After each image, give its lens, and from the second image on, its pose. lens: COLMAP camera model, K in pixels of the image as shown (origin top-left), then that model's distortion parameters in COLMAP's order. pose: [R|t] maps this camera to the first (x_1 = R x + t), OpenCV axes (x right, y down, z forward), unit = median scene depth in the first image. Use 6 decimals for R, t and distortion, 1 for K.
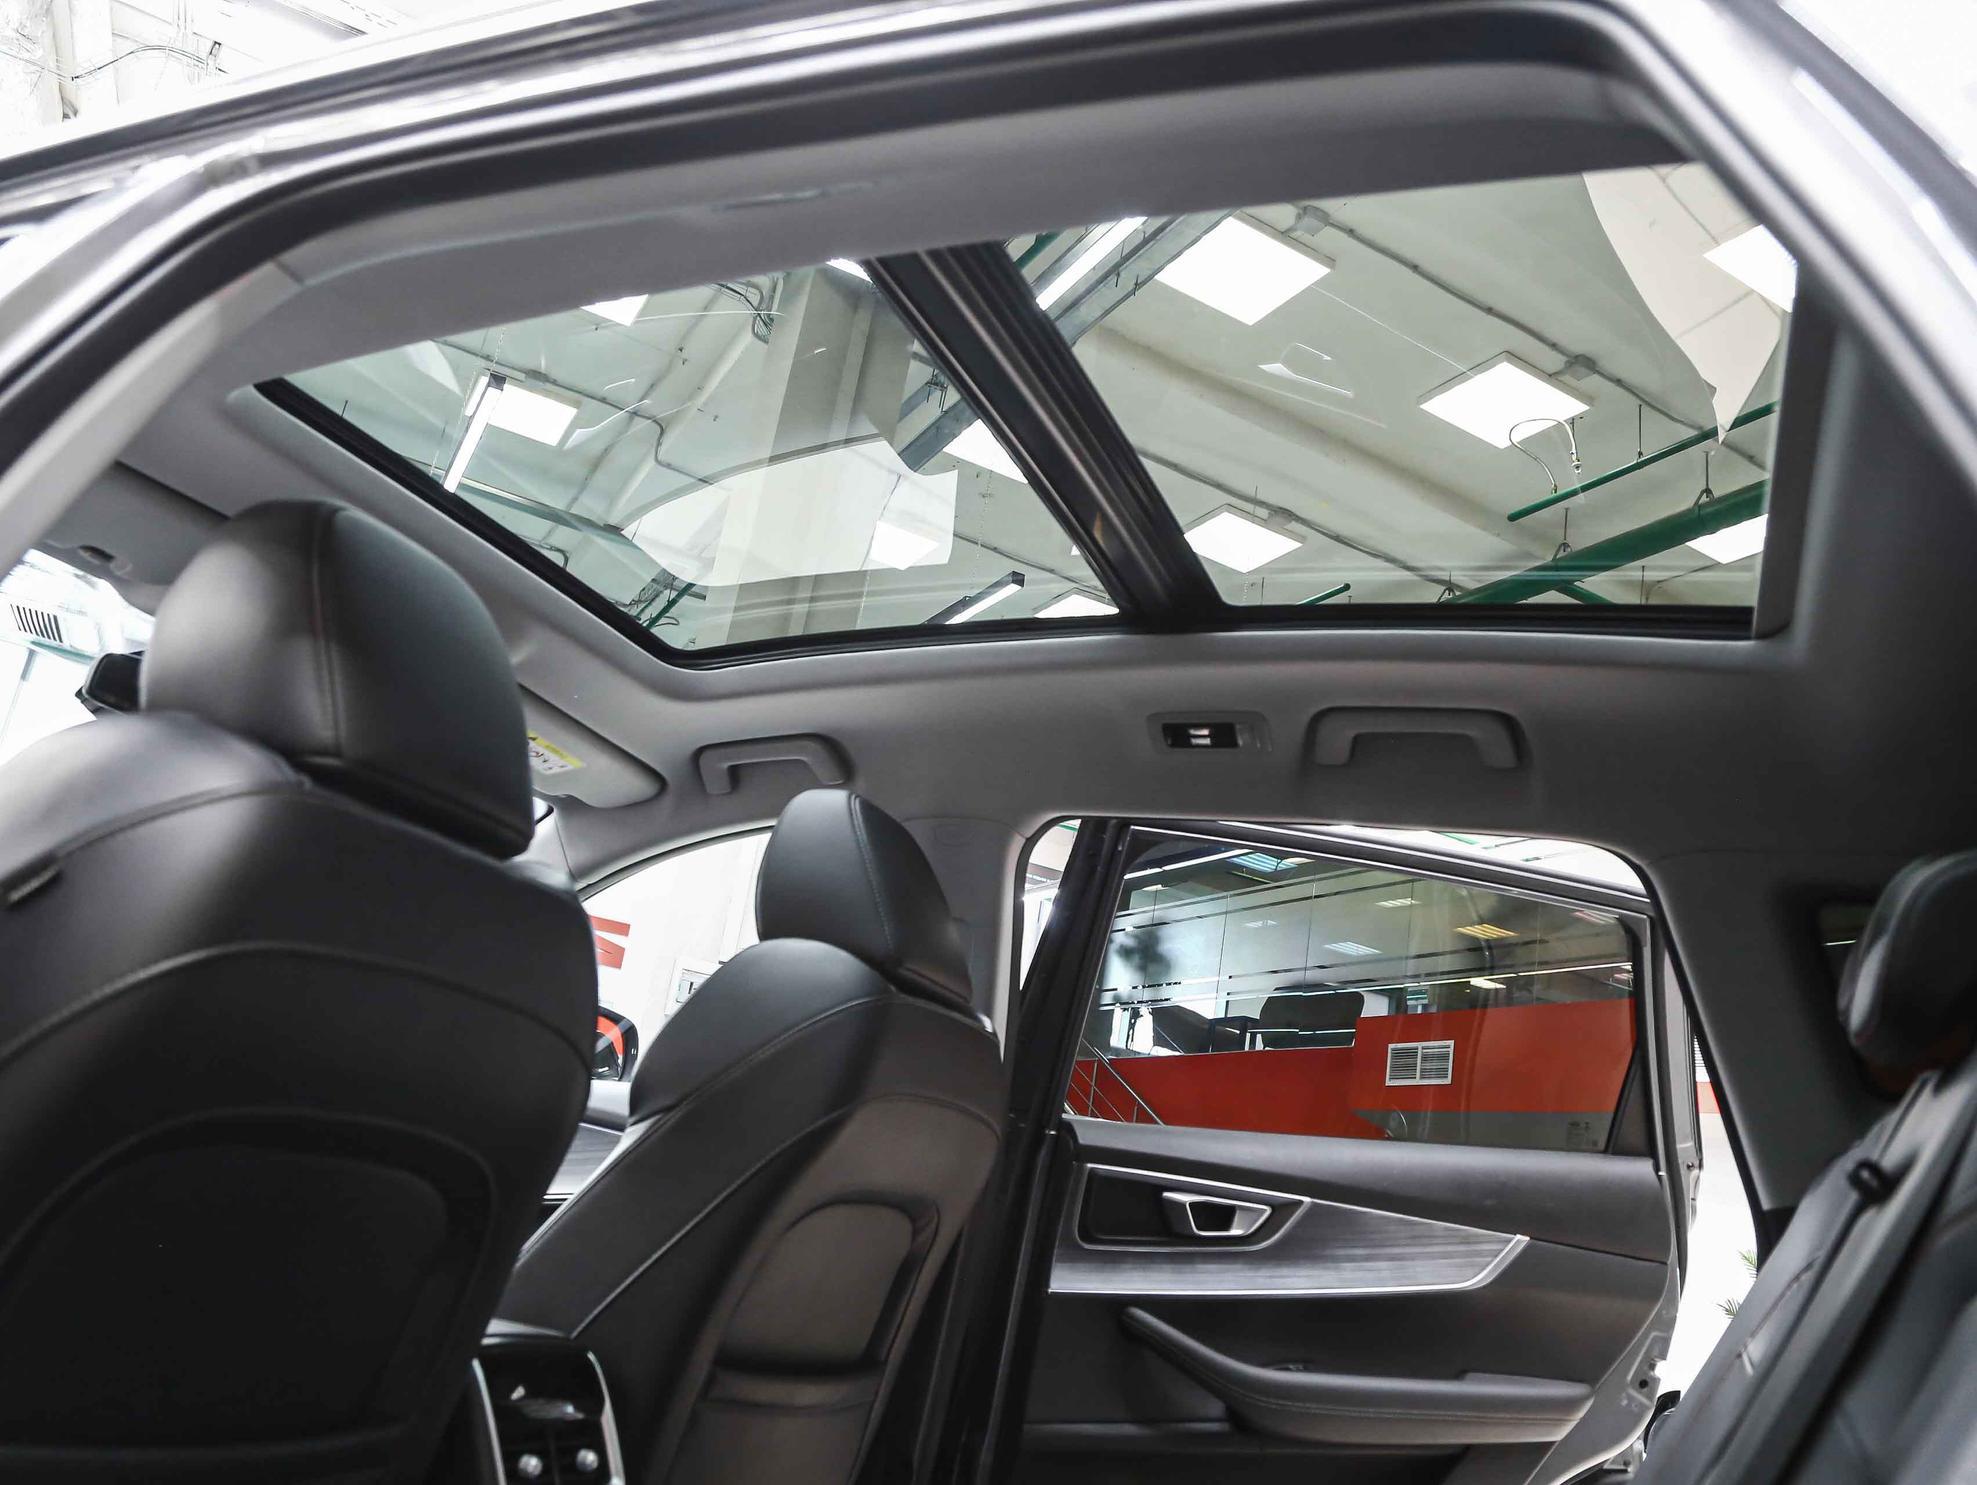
lens RADIAL K [[1533.0, 0, 987.9], [0, 1533.0, 759.6], [0, 0, 1]] dist [-0.118182, 0.056859]
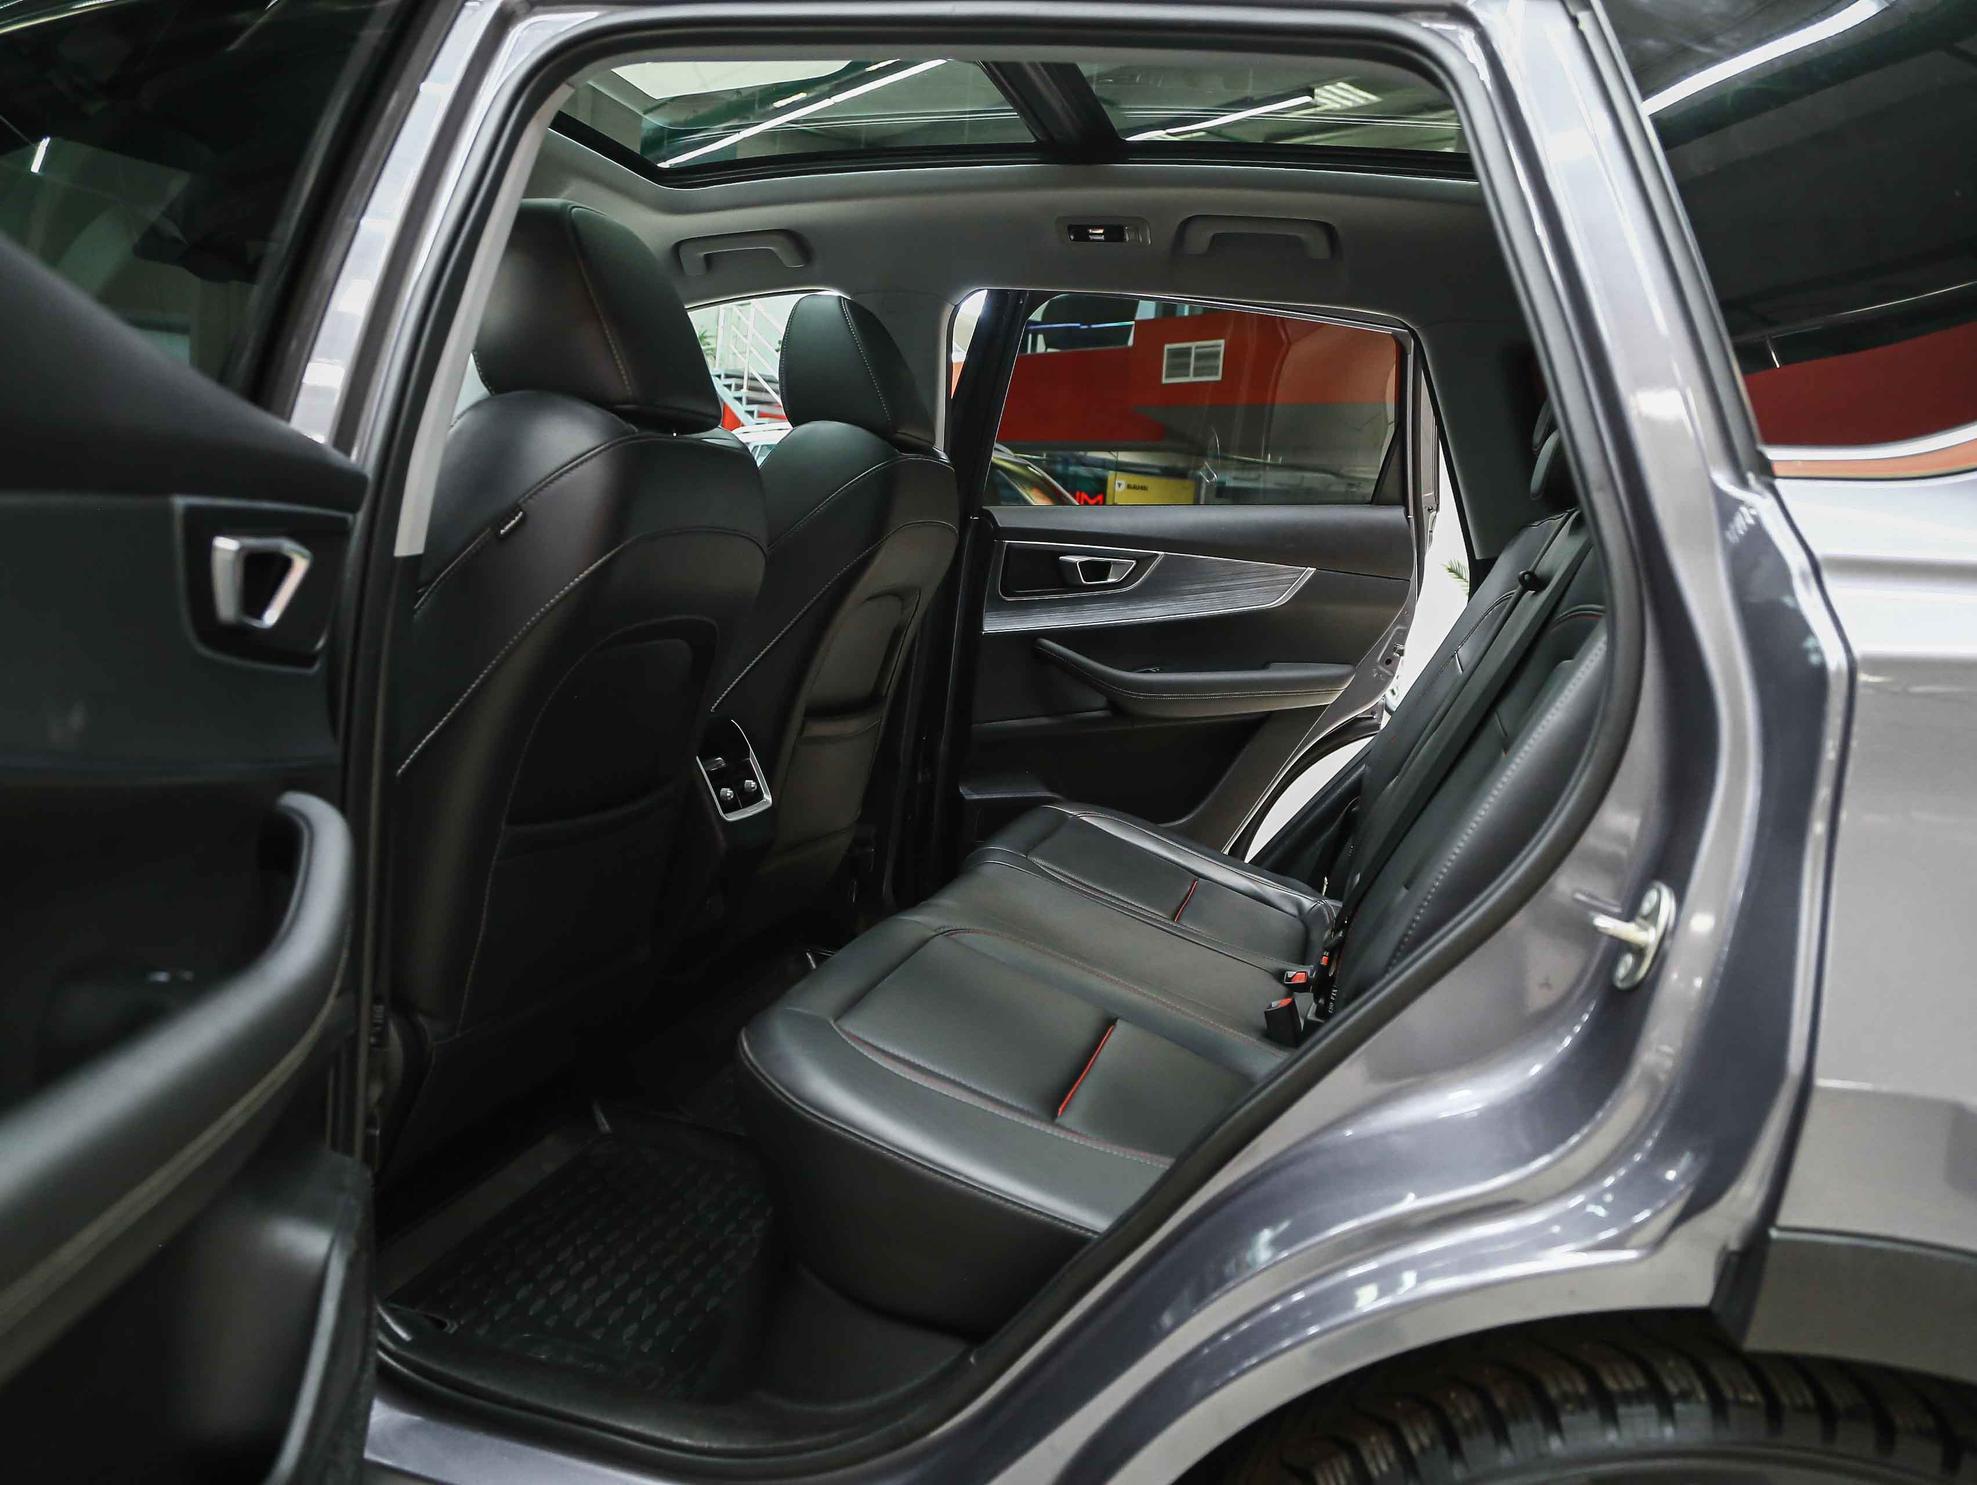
lens RADIAL K [[1533.0, 0, 987.9], [0, 1533.0, 759.6], [0, 0, 1]] dist [-0.118182, 0.056859]
pose [[0.986008, -0.100548, 0.132960, -0.151699], [0.030463, 0.892861, 0.449300, -0.175033], [-0.163891, -0.438963, 0.883432, -0.292956]]
